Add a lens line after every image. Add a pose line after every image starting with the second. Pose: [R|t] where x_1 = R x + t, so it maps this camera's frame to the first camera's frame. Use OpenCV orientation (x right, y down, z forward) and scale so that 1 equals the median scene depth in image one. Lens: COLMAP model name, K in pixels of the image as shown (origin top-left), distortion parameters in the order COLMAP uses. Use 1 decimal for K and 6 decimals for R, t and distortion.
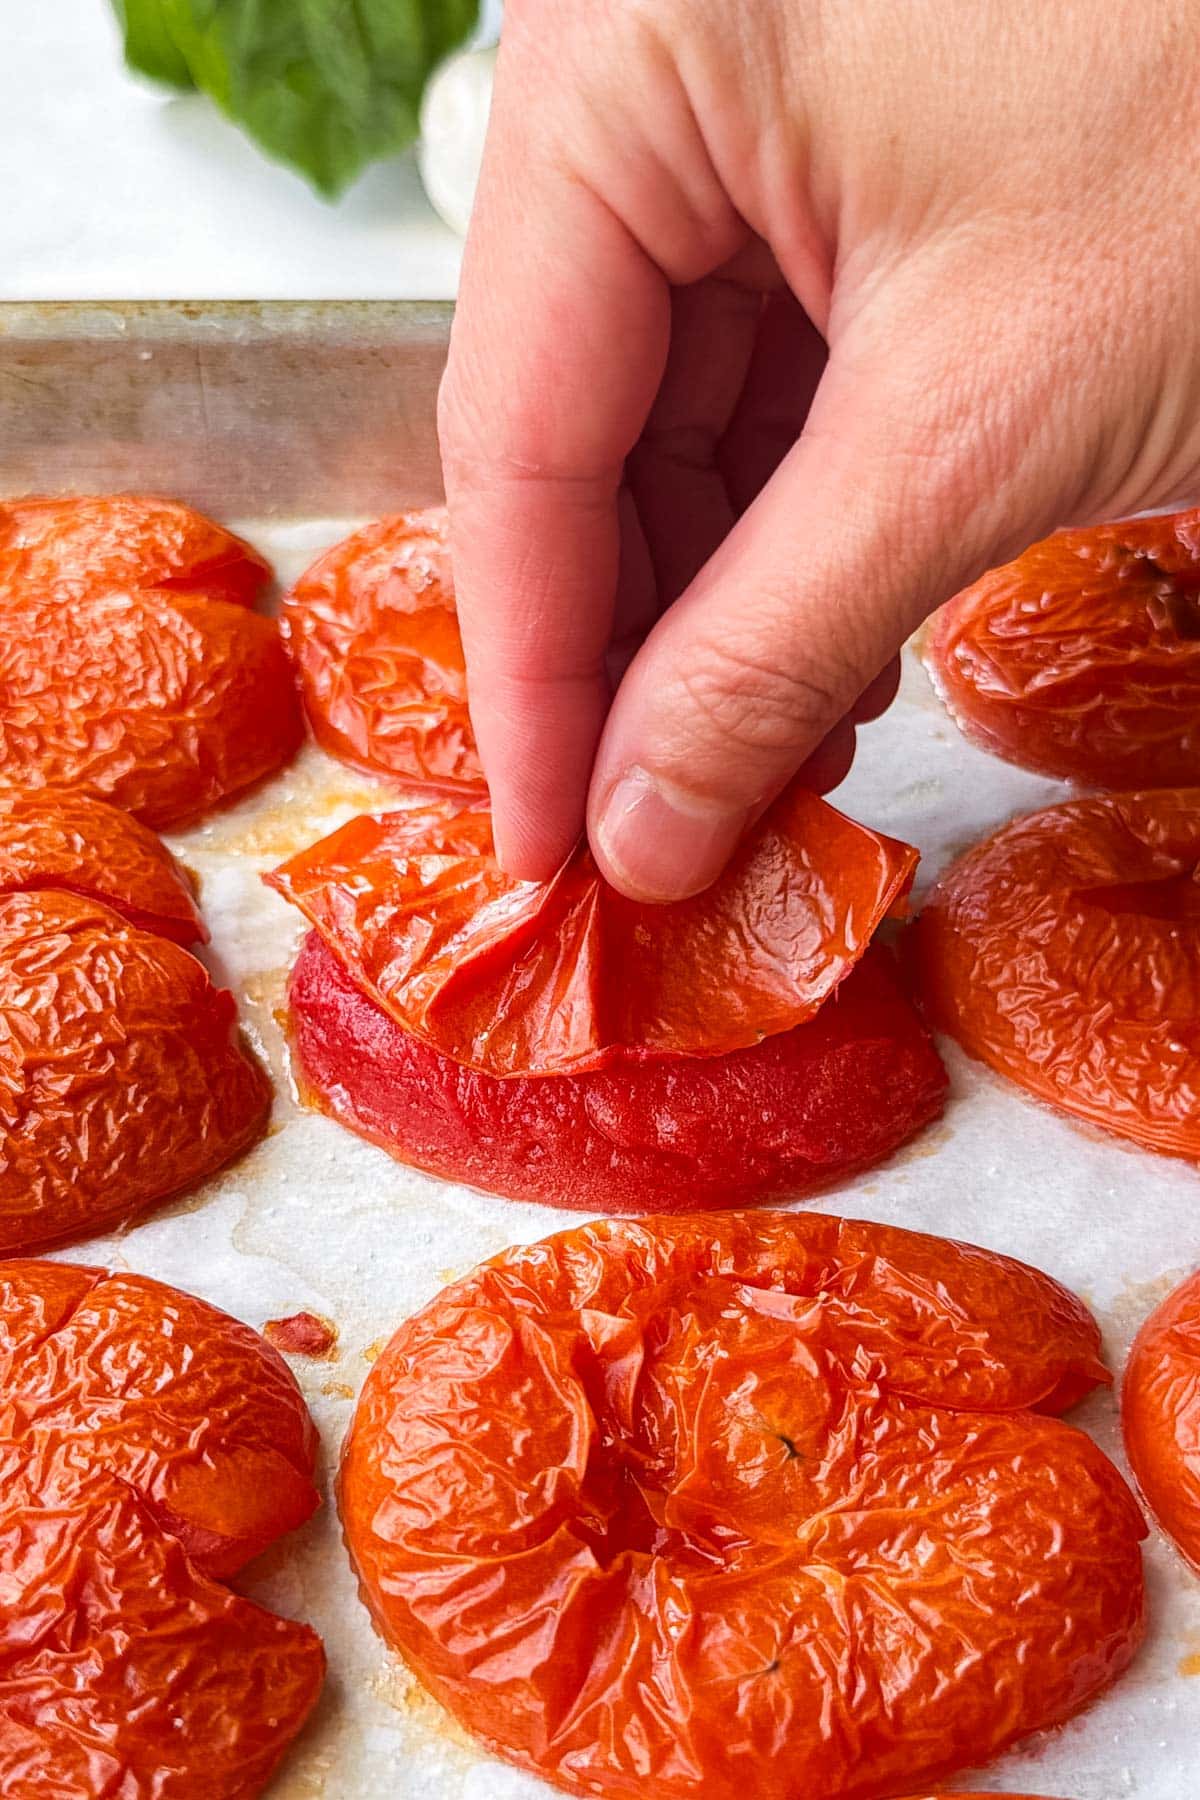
lens RADIAL K [[2344.1, 0, 600.0], [0, 2344.1, 900.0], [0, 0, 1]] dist [0.192808, -0.008191]
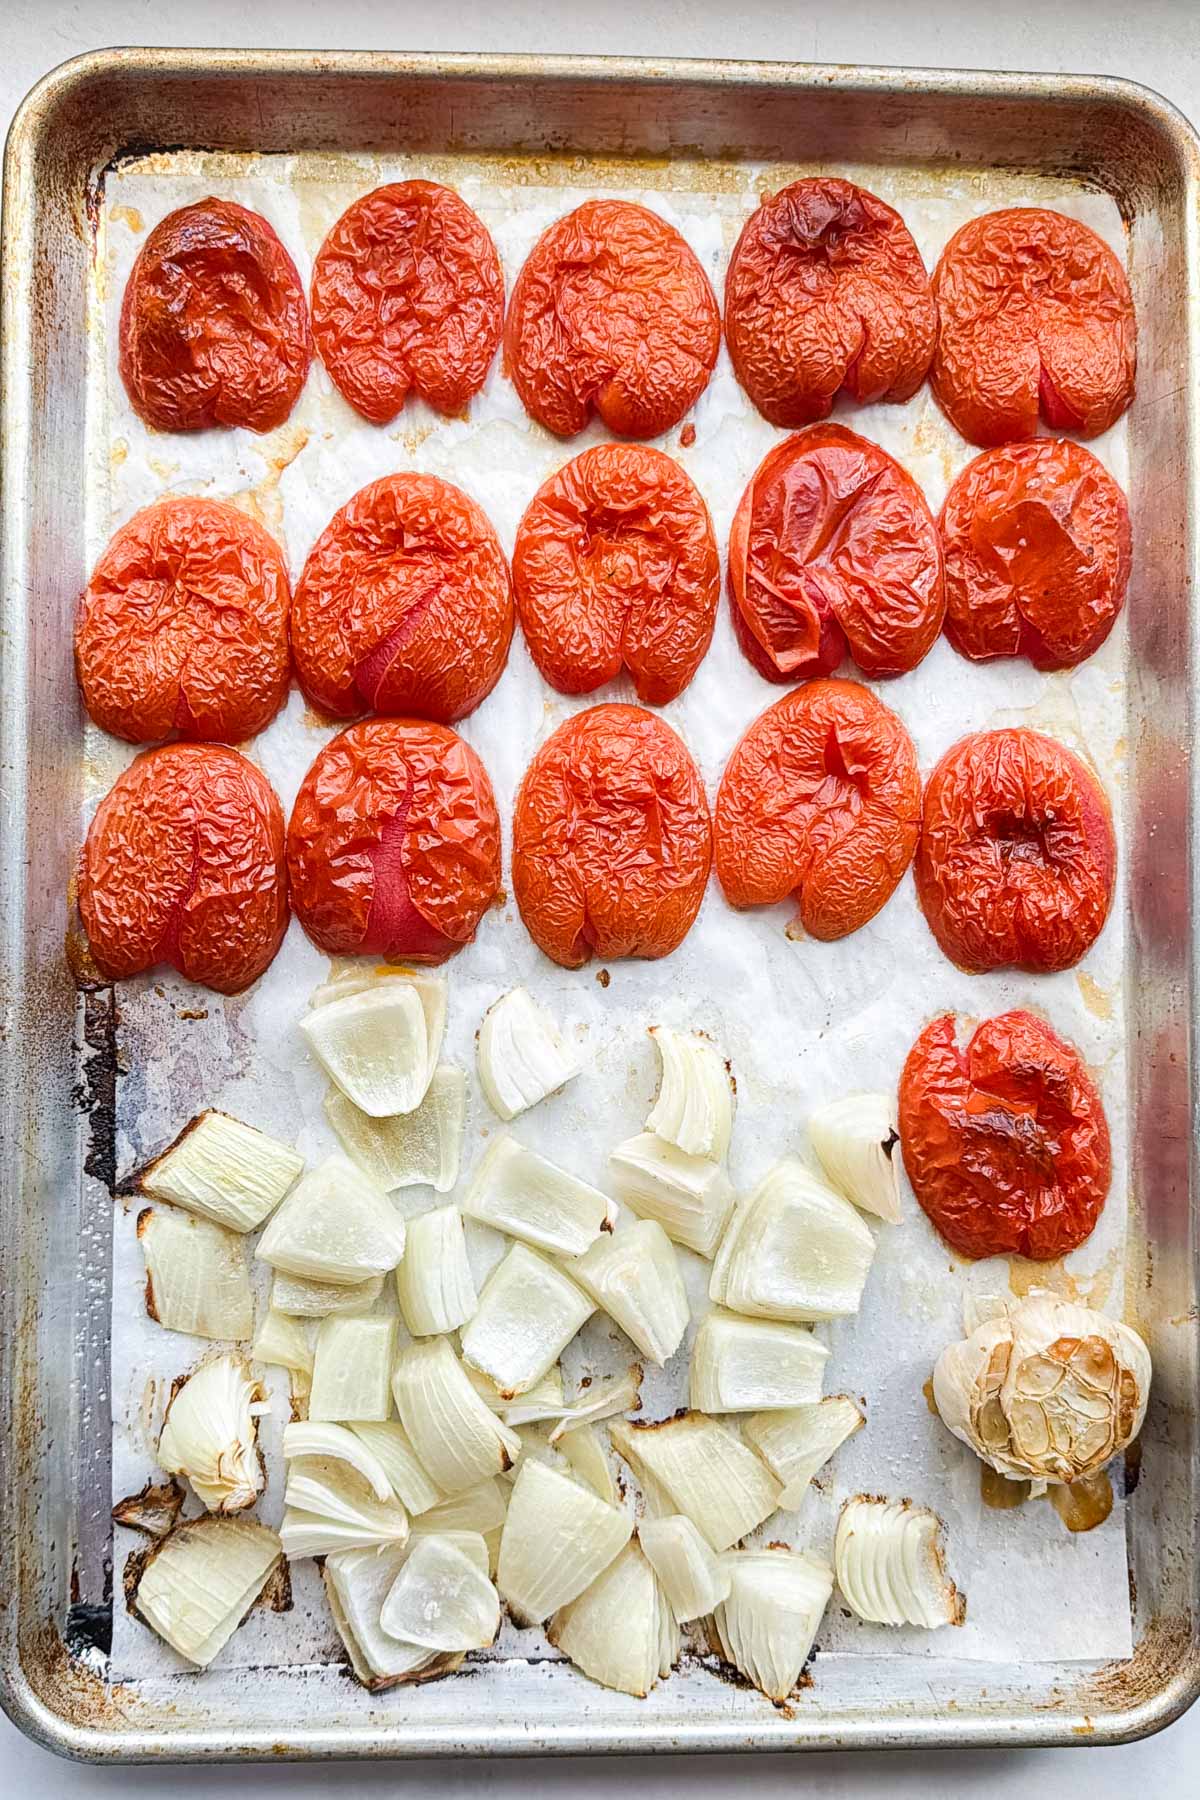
lens RADIAL K [[2344.1, 0, 600.0], [0, 2344.1, 900.0], [0, 0, 1]] dist [0.192808, -0.008191]
pose [[-0.120697, 0.978934, -0.164682, 1.004673], [-0.756324, 0.016767, 0.653982, -1.762910], [0.642967, 0.203486, 0.738368, -1.200229]]
